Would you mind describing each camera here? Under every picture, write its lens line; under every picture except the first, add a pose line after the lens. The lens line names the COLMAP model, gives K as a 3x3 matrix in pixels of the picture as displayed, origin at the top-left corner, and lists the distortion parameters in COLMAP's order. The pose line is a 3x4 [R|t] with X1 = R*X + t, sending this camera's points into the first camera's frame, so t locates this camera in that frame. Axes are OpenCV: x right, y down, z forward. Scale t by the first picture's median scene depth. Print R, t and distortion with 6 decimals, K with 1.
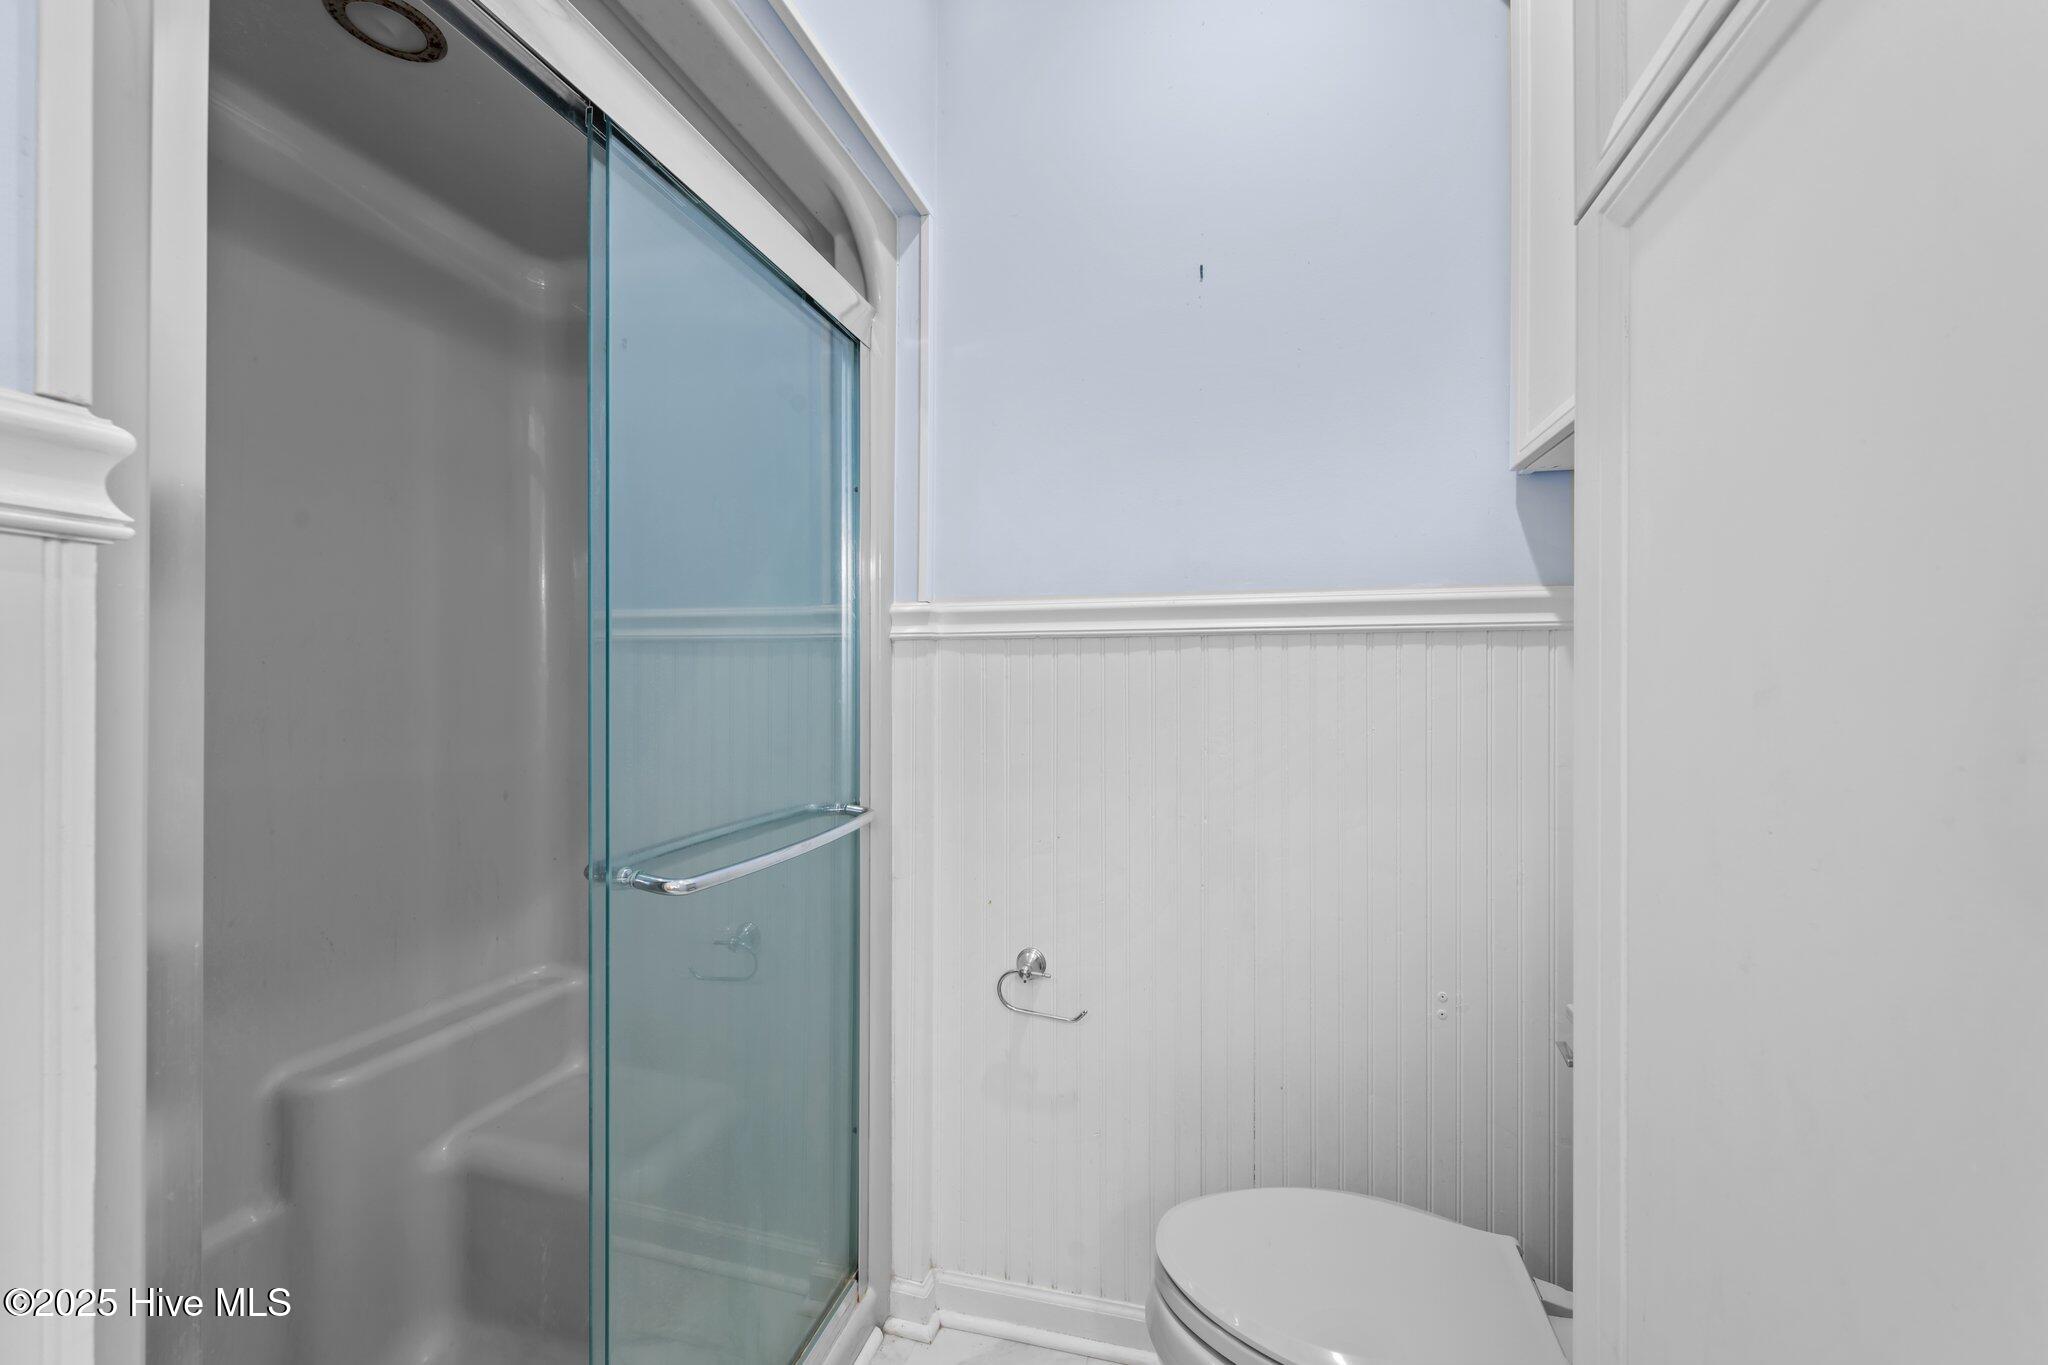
lens RADIAL K [[815.6, 0, 1024.9], [0, 815.6, 680.8], [0, 0, 1]] dist [0.001189, -0.000029]
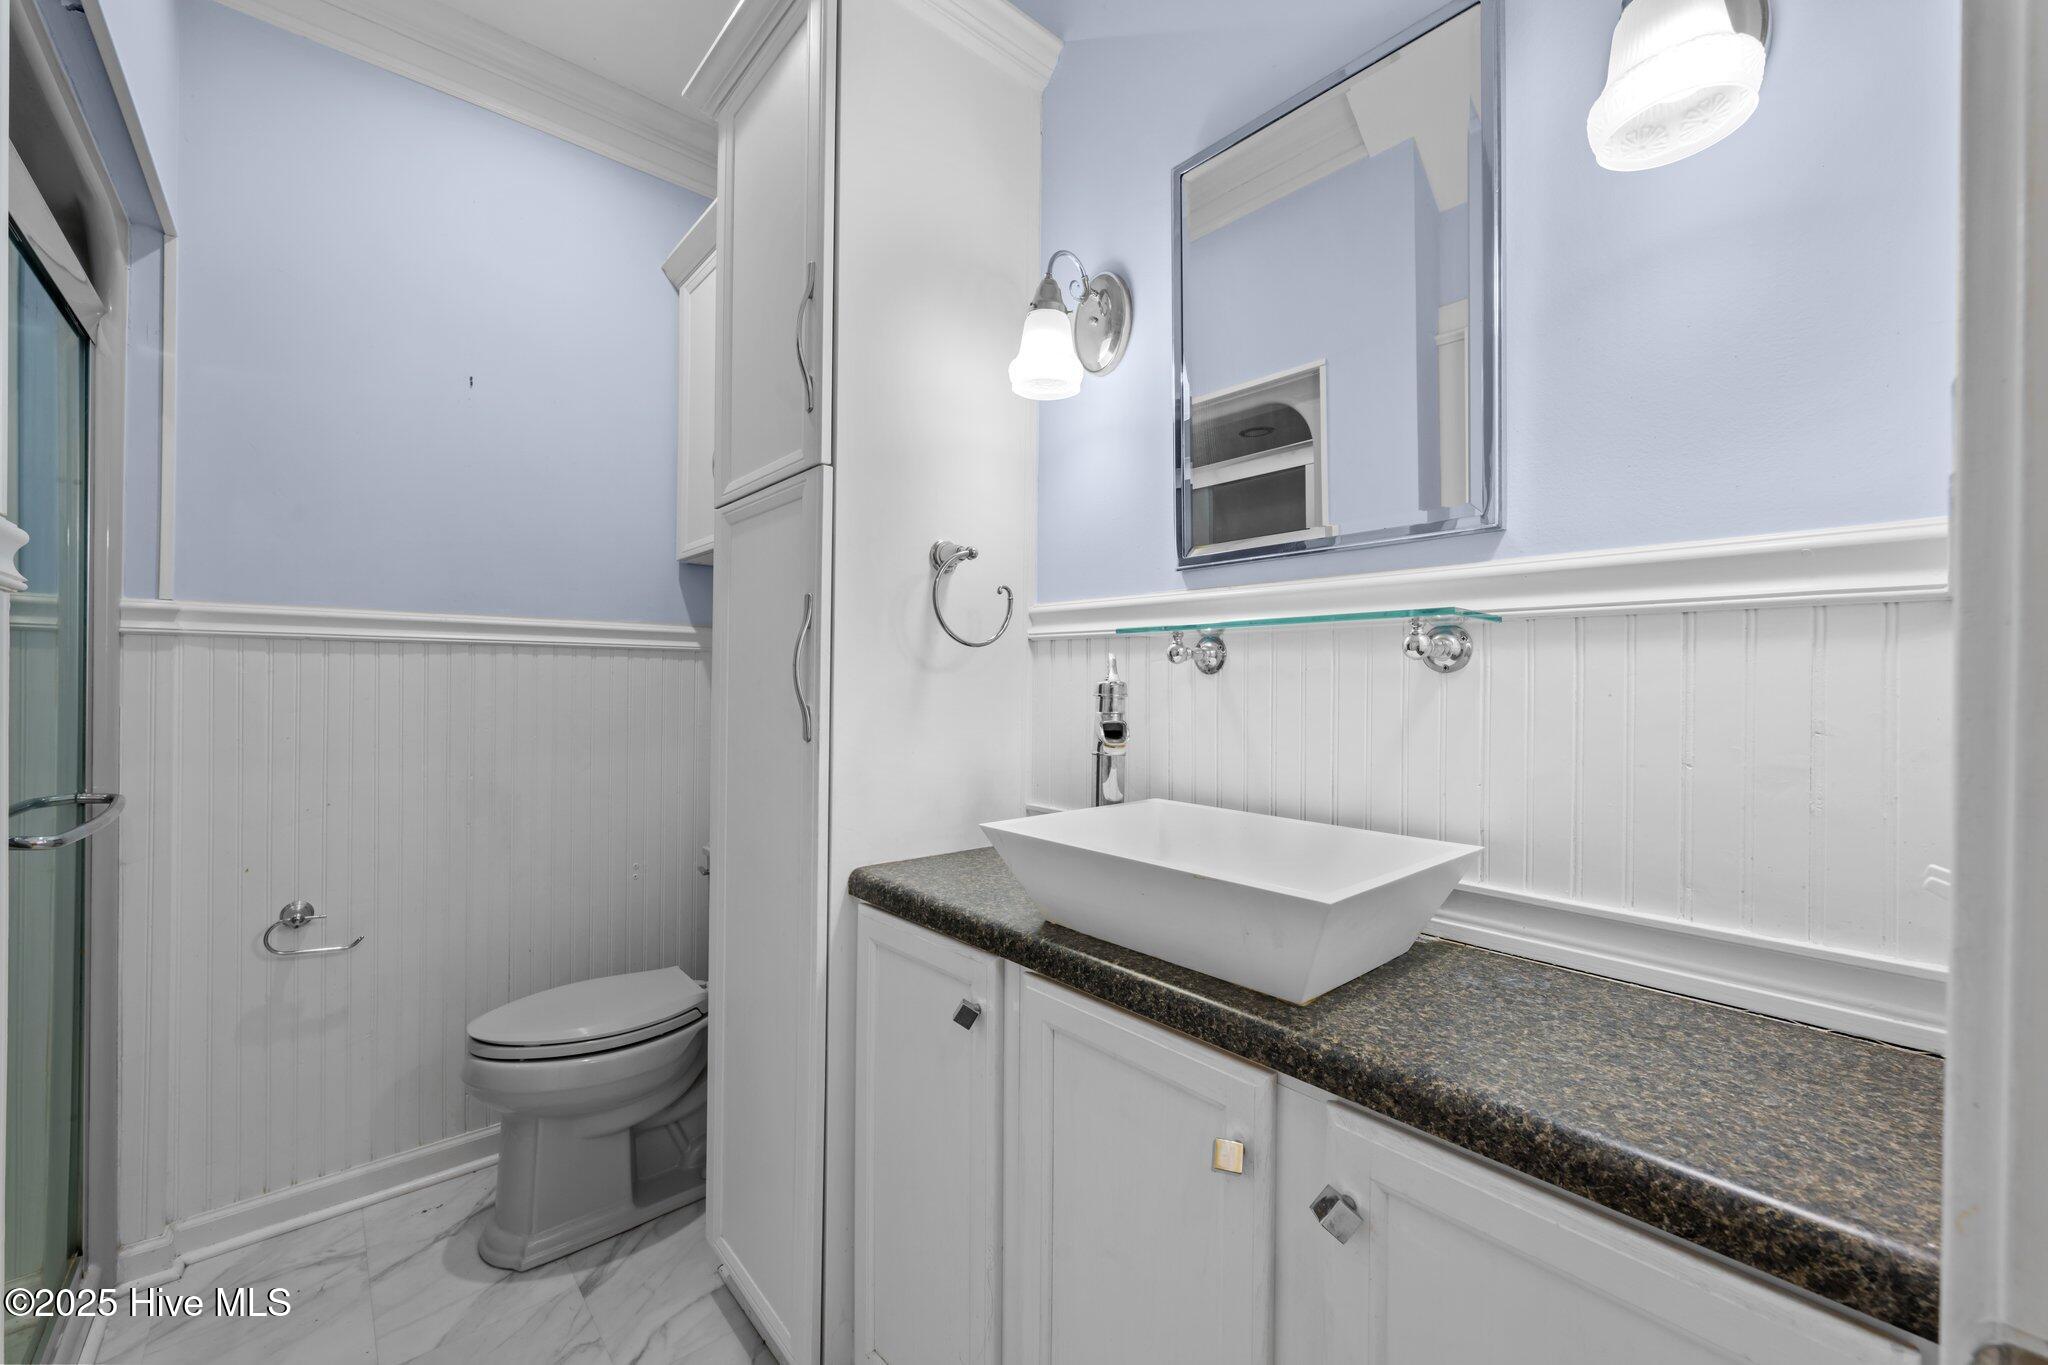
lens RADIAL K [[815.6, 0, 1024.9], [0, 815.6, 680.8], [0, 0, 1]] dist [0.001189, -0.000029]
pose [[0.557901, 0.009197, 0.829857, -0.390000], [-0.009070, 0.999946, -0.004984, 0.004666], [-0.829858, -0.004746, 0.557954, -0.534848]]
